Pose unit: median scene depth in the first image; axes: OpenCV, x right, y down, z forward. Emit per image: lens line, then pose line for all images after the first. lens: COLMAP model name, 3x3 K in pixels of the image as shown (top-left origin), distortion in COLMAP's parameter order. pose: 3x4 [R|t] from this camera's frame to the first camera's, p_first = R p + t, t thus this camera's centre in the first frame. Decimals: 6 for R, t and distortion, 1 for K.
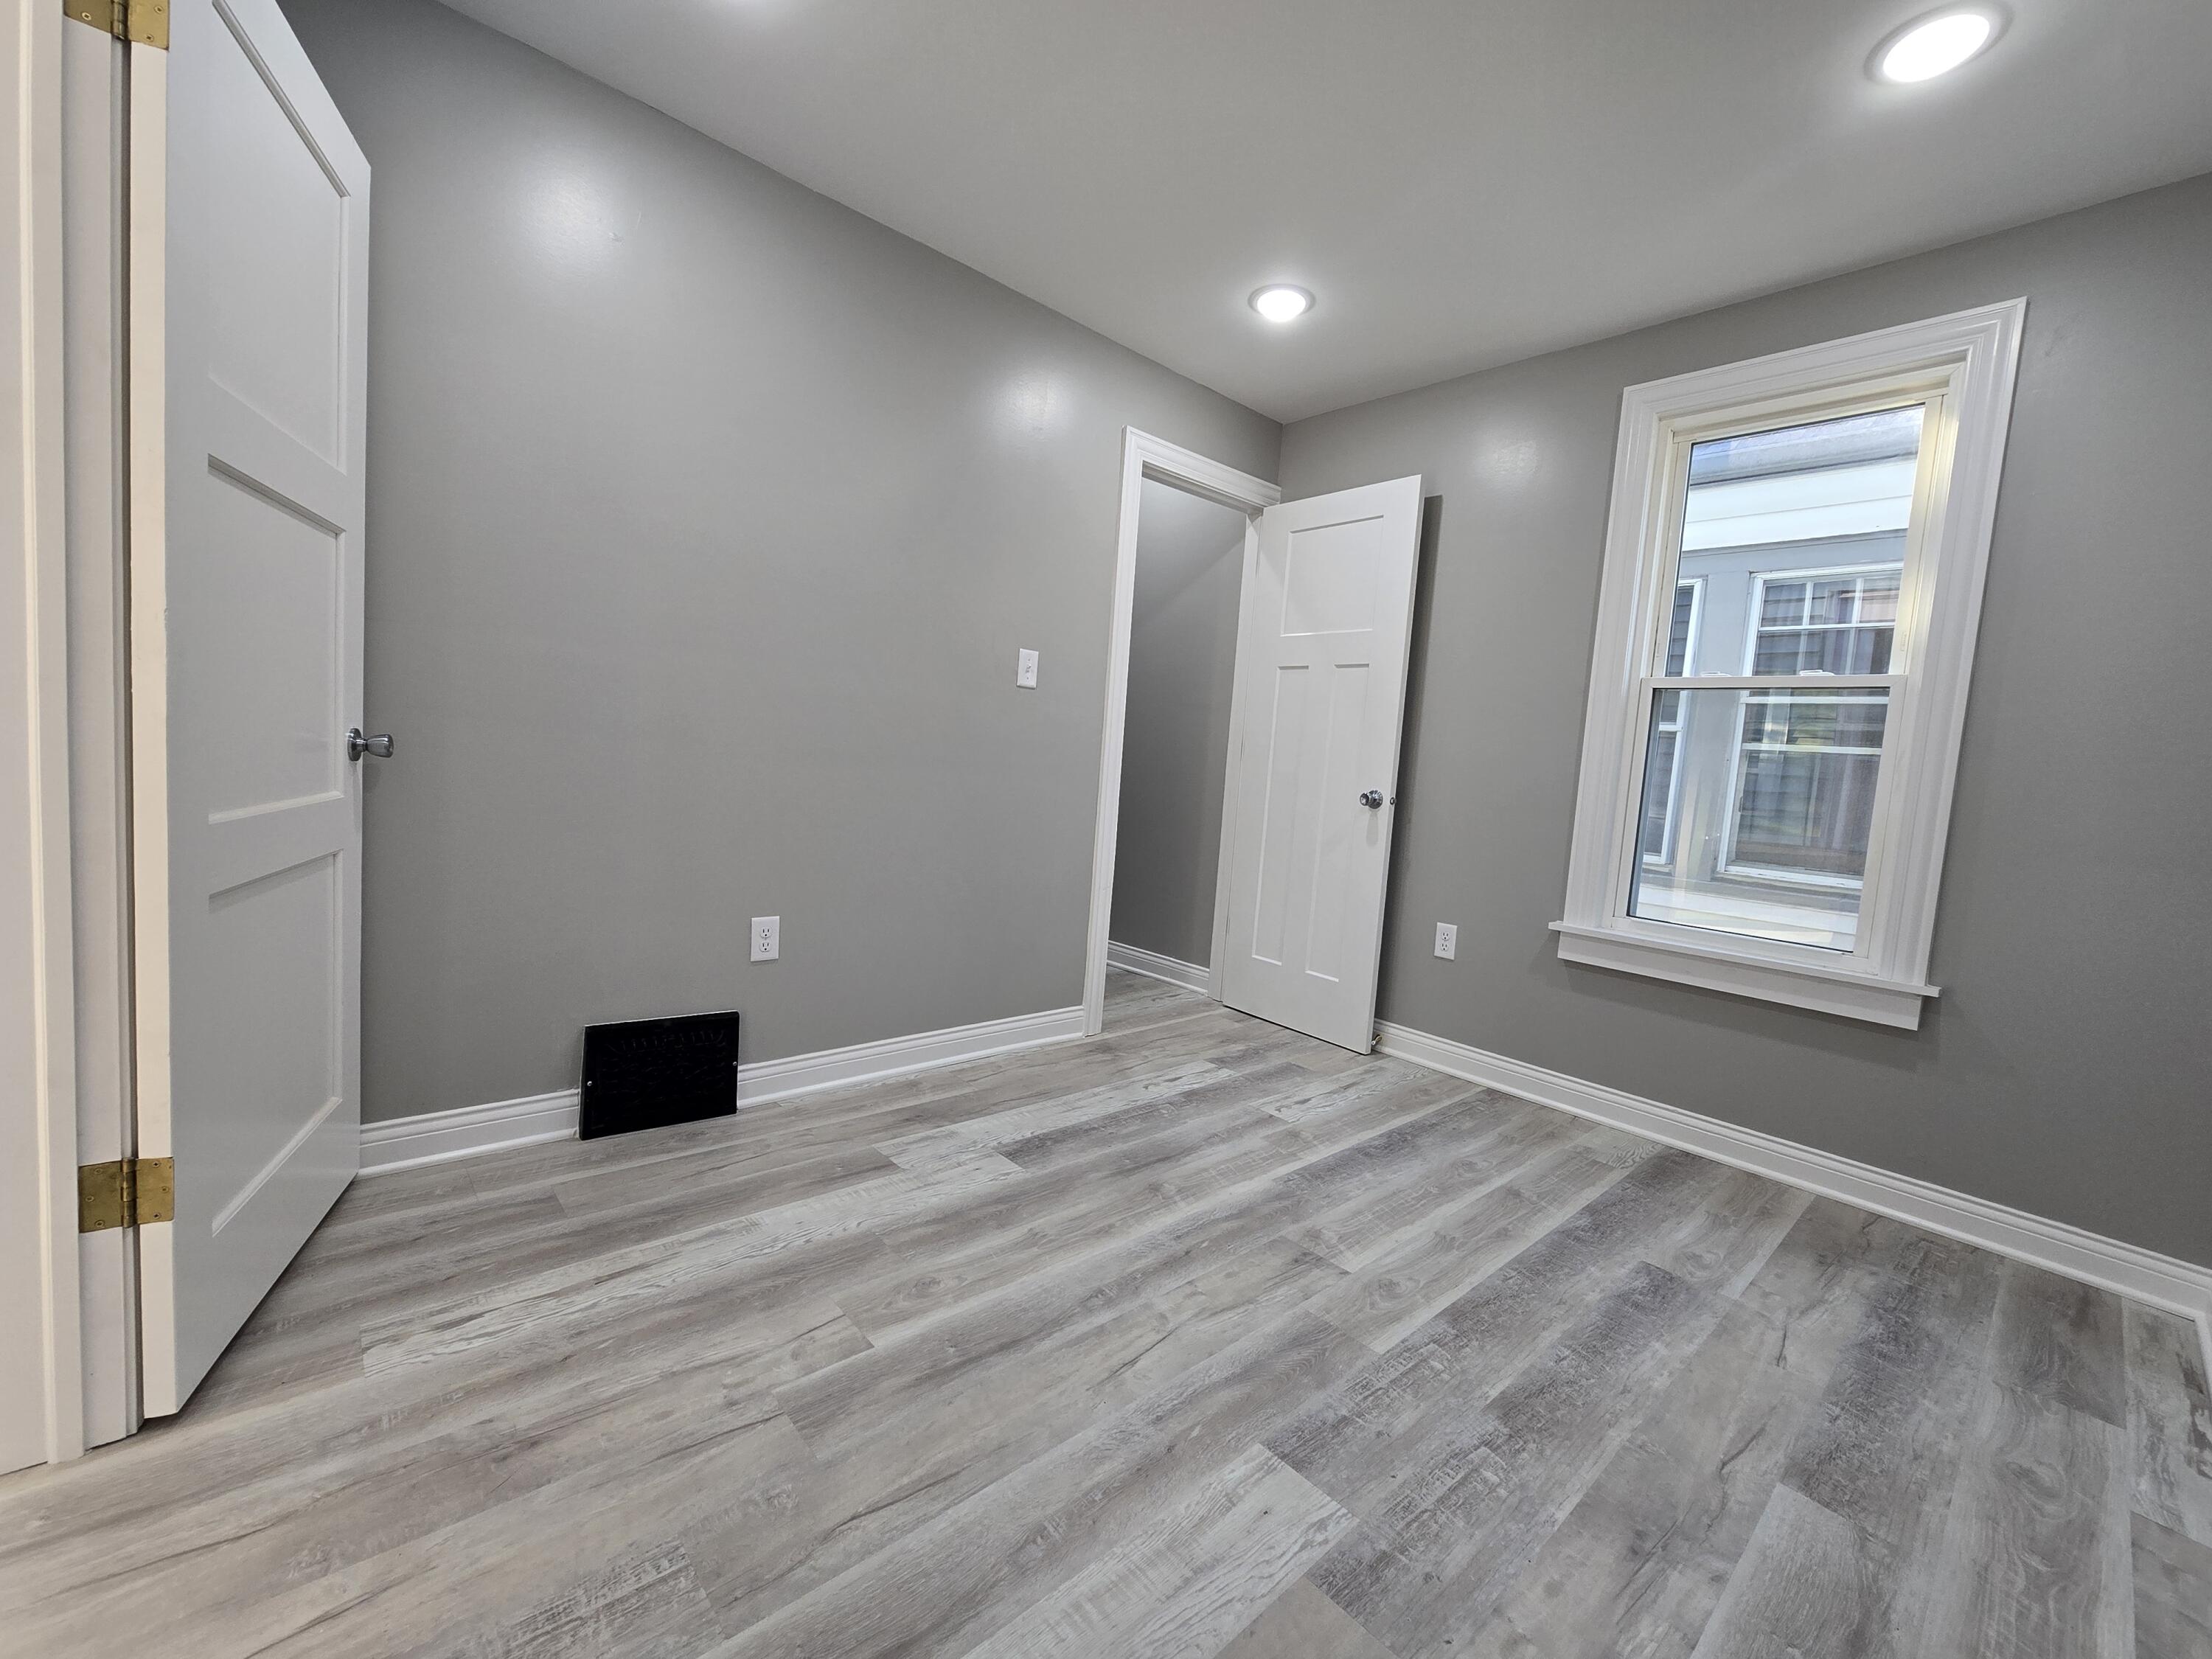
lens RADIAL K [[895.3, 0, 1117.9], [0, 895.3, 826.3], [0, 0, 1]] dist [-0.002450, 0.000430]
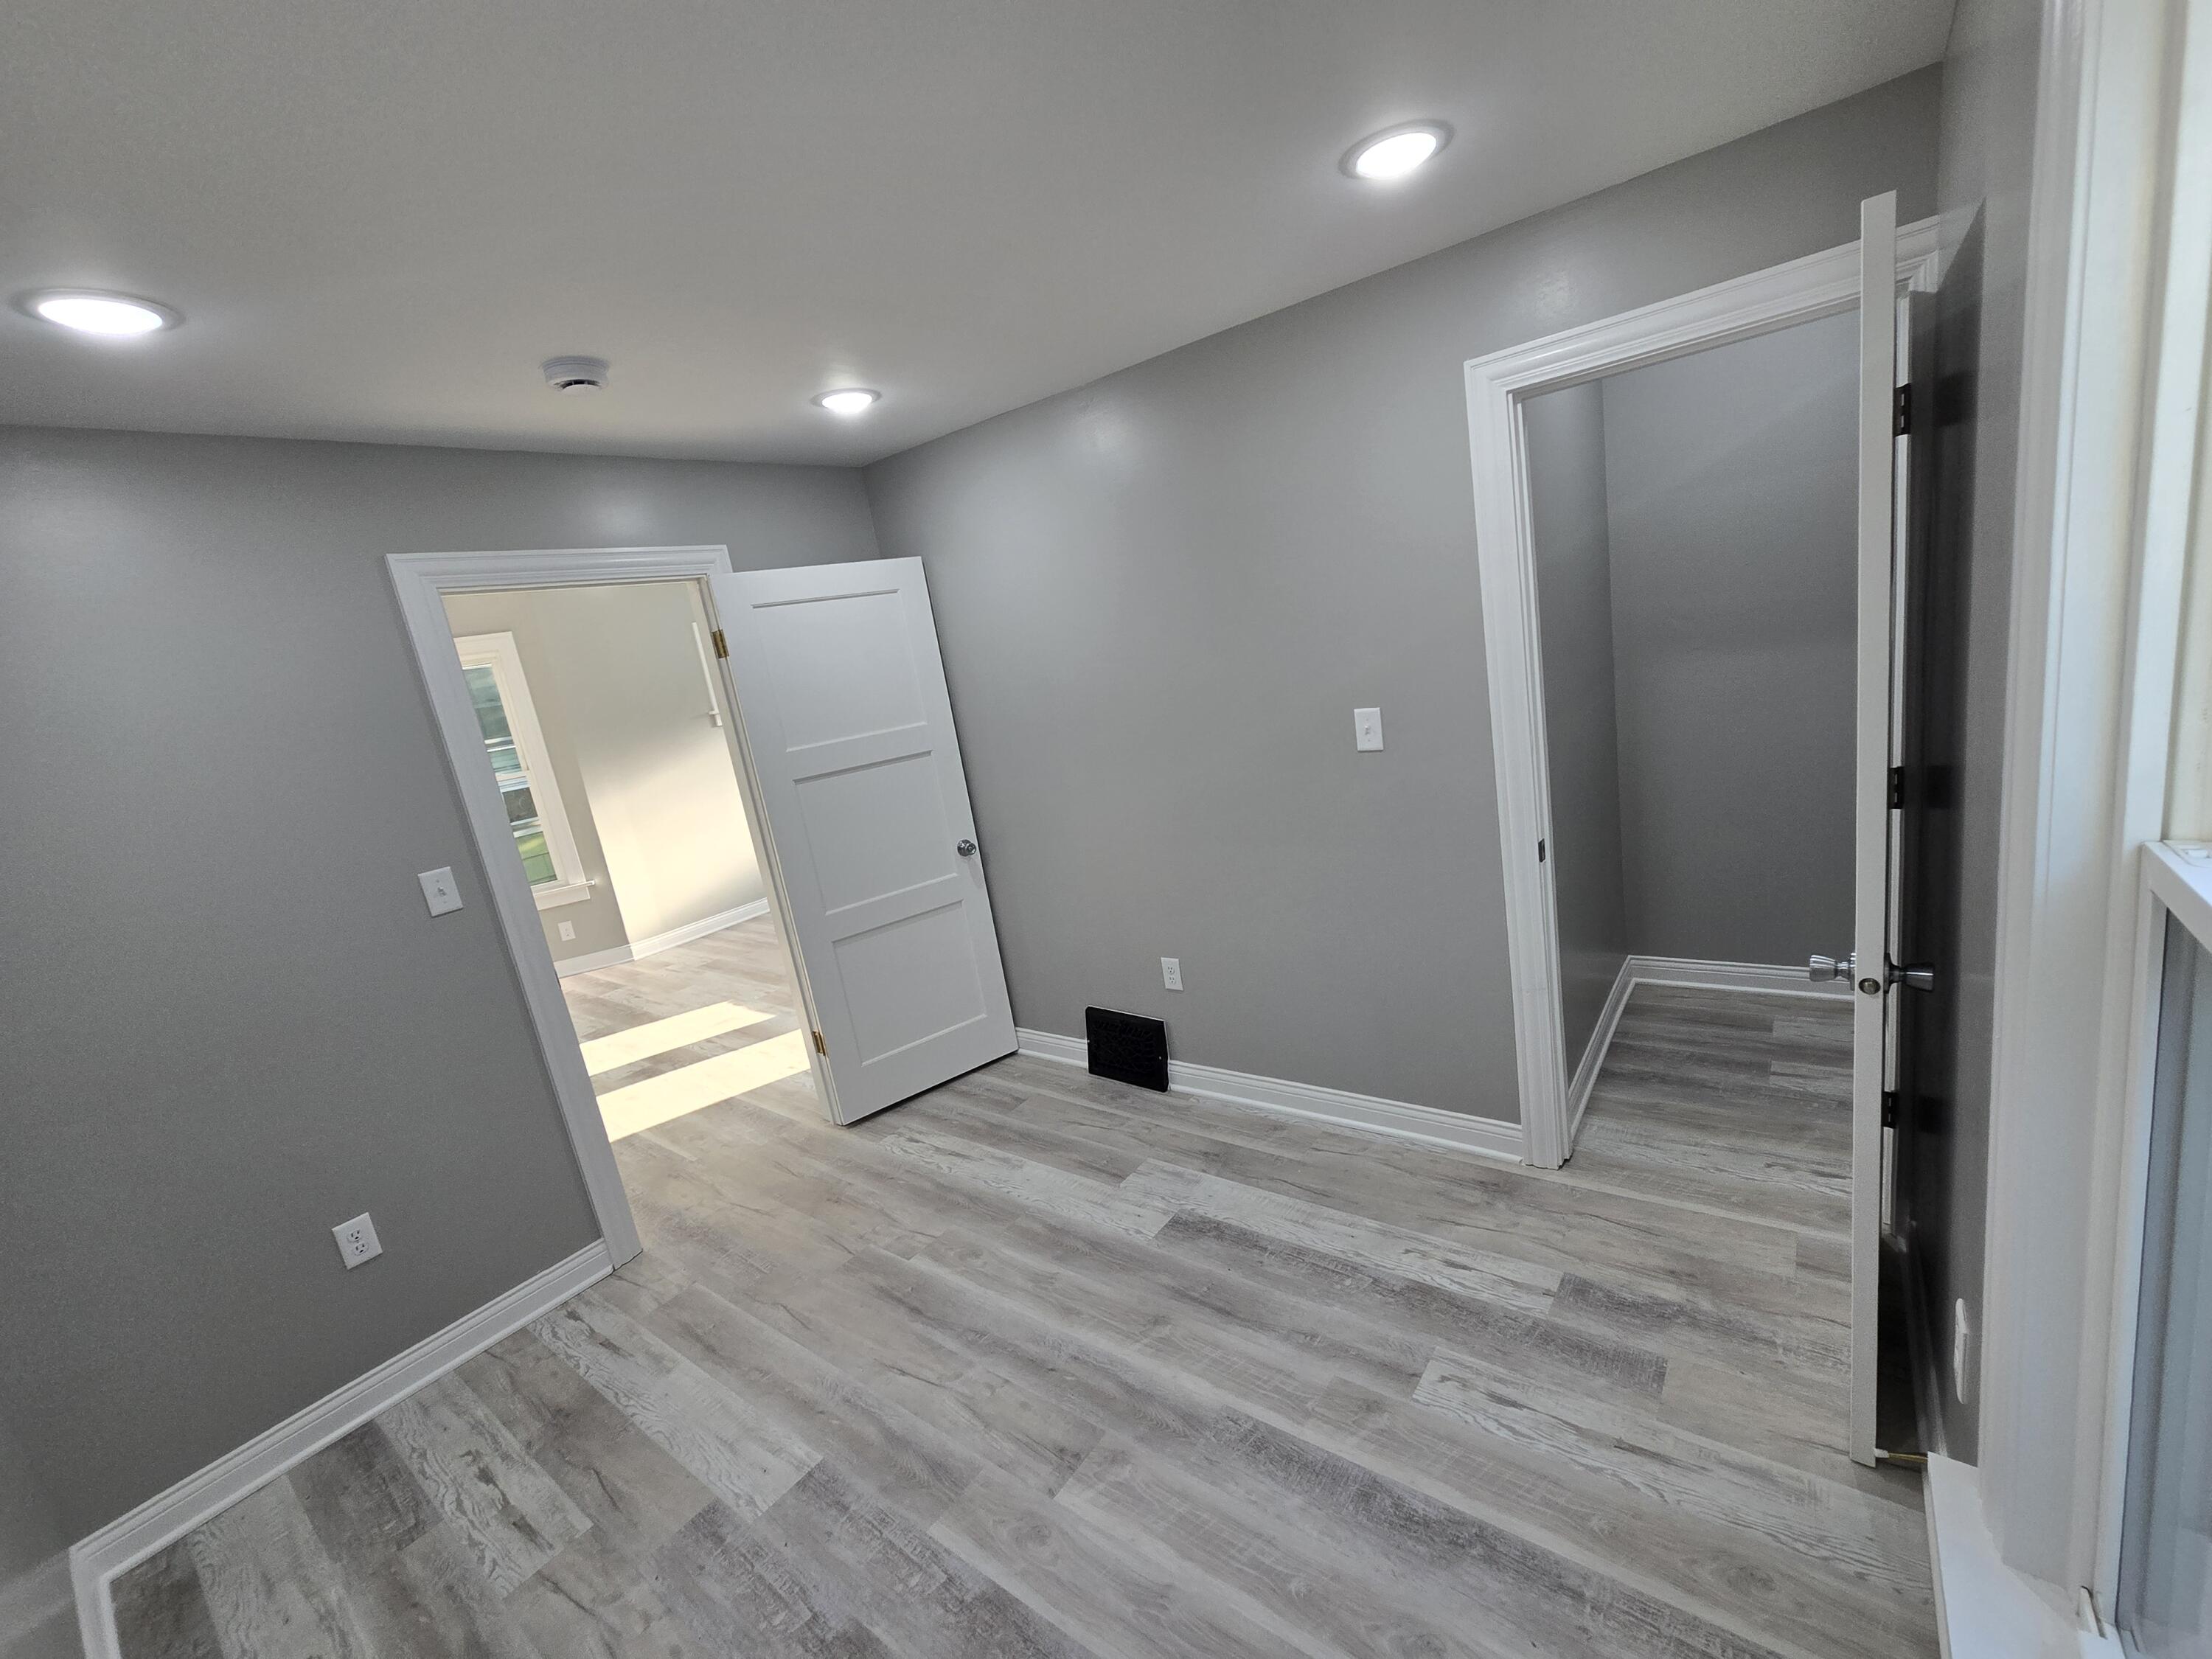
lens RADIAL K [[895.3, 0, 1122.3], [0, 895.3, 829.6], [0, 0, 1]] dist [-0.002450, 0.000430]
pose [[0.184688, 0.102089, -0.977480, 0.977957], [0.093064, 0.988304, 0.120803, -0.284915], [0.978381, -0.113279, 0.173028, 0.833864]]
